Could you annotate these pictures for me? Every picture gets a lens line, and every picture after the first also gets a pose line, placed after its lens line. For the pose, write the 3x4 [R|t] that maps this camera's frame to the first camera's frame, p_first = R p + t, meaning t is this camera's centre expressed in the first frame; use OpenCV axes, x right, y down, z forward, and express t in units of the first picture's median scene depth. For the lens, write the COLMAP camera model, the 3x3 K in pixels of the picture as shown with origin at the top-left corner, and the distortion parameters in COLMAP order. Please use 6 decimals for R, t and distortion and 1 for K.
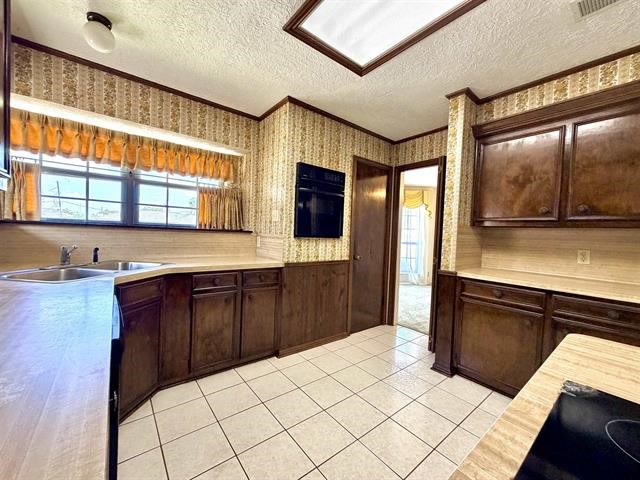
lens RADIAL K [[256.4, 0, 318.4], [0, 256.4, 240.8], [0, 0, 1]] dist [0.000254, 0.000040]
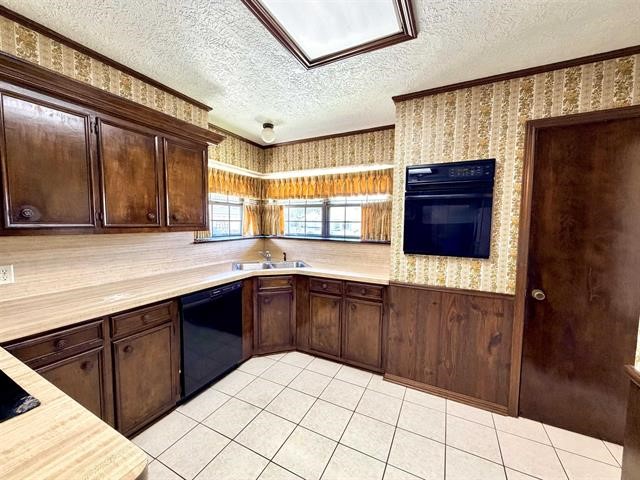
lens RADIAL K [[256.4, 0, 318.4], [0, 256.4, 240.8], [0, 0, 1]] dist [0.000254, 0.000040]
pose [[0.409195, 0.029687, -0.911964, 0.569381], [-0.021370, 0.999508, 0.022949, -0.069706], [0.912197, 0.010098, 0.409628, 0.367467]]
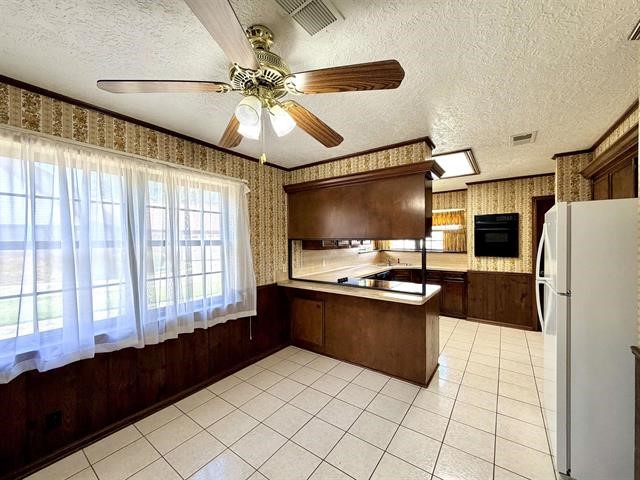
lens RADIAL K [[256.4, 0, 318.4], [0, 256.4, 240.8], [0, 0, 1]] dist [0.000254, 0.000040]
pose [[0.263327, -0.035041, -0.964070, 1.332294], [-0.009350, 0.999200, -0.038872, -0.042527], [0.964661, 0.019250, 0.262789, -0.529463]]
